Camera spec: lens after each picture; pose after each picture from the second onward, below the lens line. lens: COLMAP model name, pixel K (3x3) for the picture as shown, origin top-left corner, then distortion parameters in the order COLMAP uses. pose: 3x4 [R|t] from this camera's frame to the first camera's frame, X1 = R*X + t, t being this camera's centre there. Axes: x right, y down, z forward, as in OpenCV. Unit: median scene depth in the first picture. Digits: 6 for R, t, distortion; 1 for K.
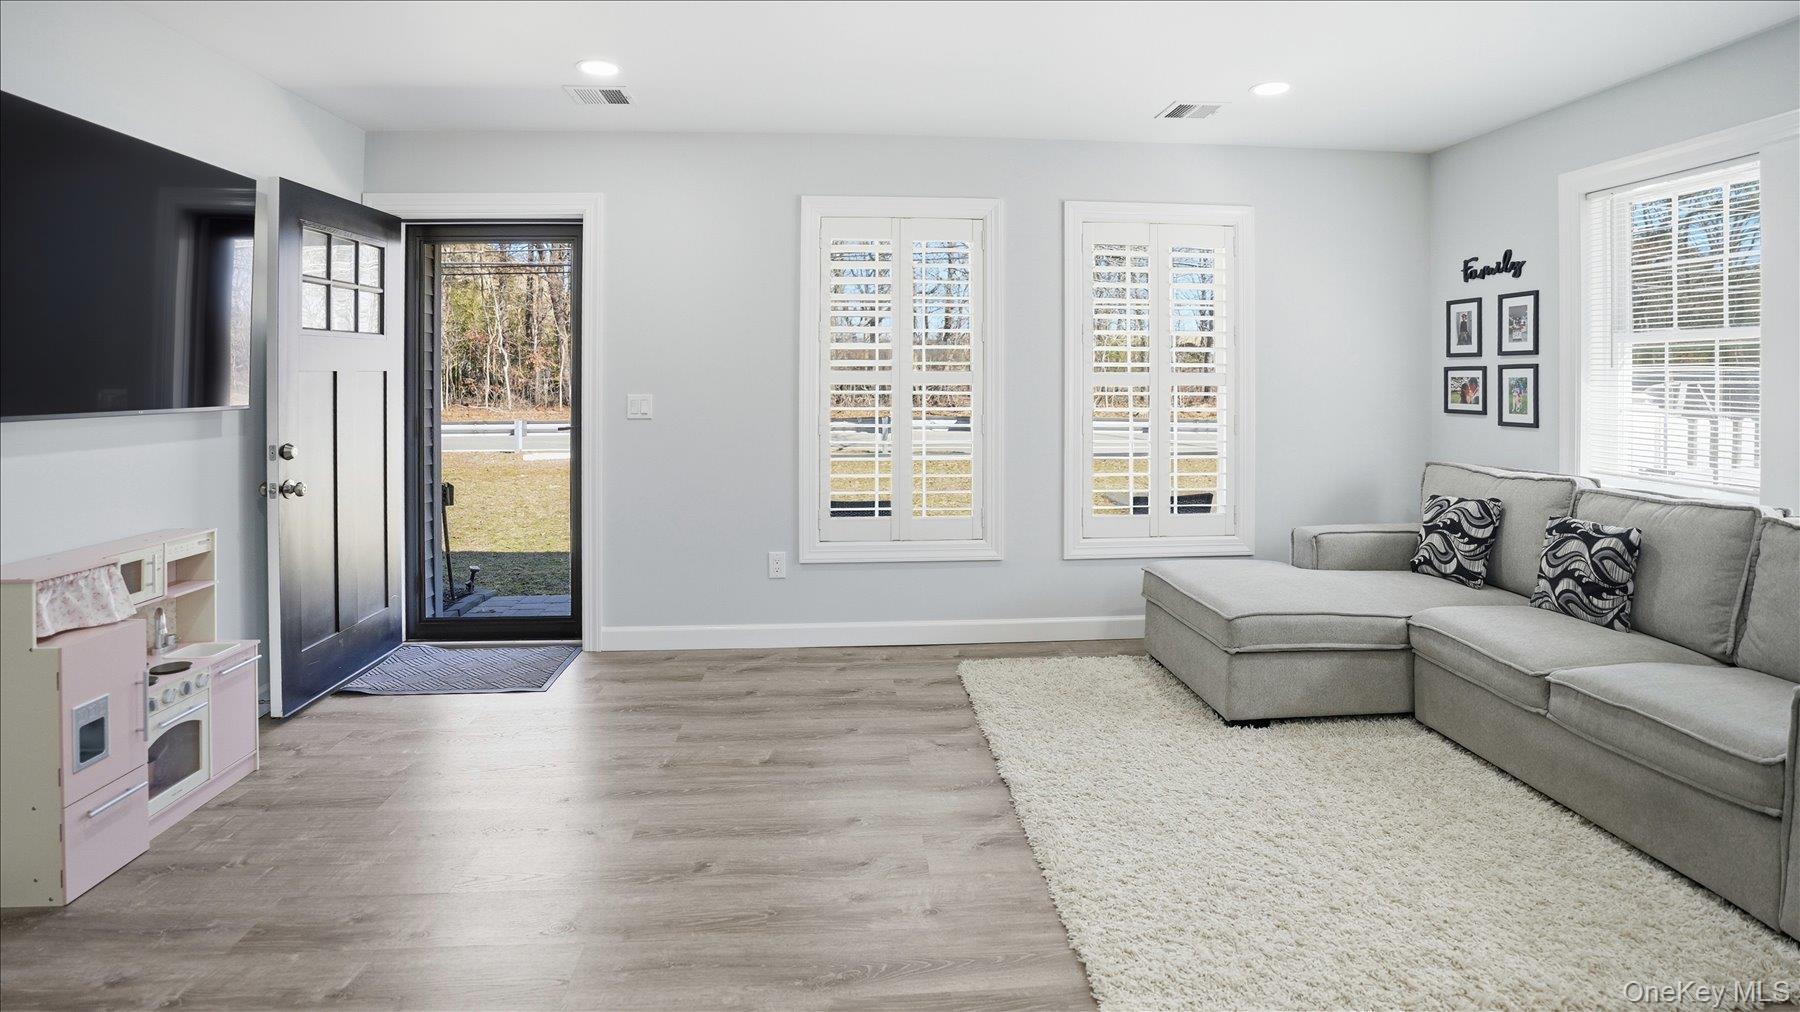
lens RADIAL K [[927.9, 0, 901.1], [0, 927.9, 382.0], [0, 0, 1]] dist [-0.043005, 0.001856]
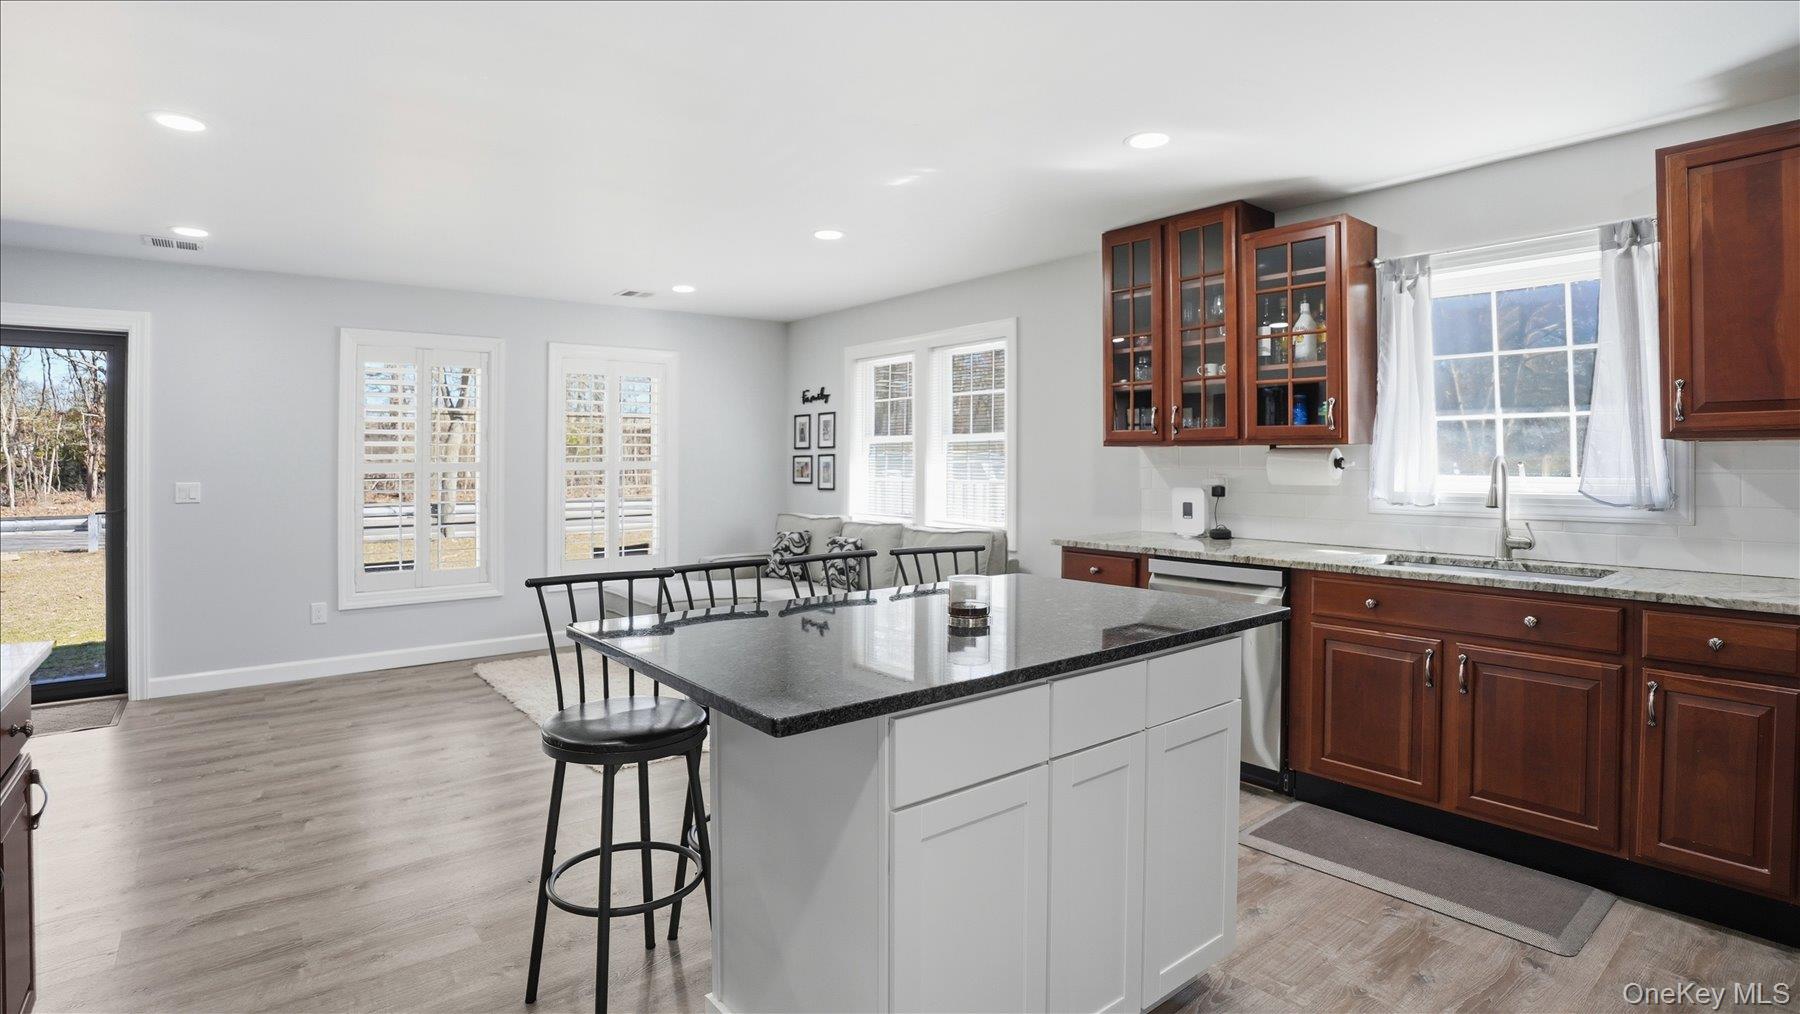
lens RADIAL K [[877.2, 0, 913.6], [0, 877.2, 461.1], [0, 0, 1]] dist [-0.046341, 0.001229]
pose [[0.822037, -0.008699, 0.569367, -0.128994], [0.011855, 0.999928, -0.001838, -0.001754], [-0.569310, 0.008261, 0.822081, -0.458771]]
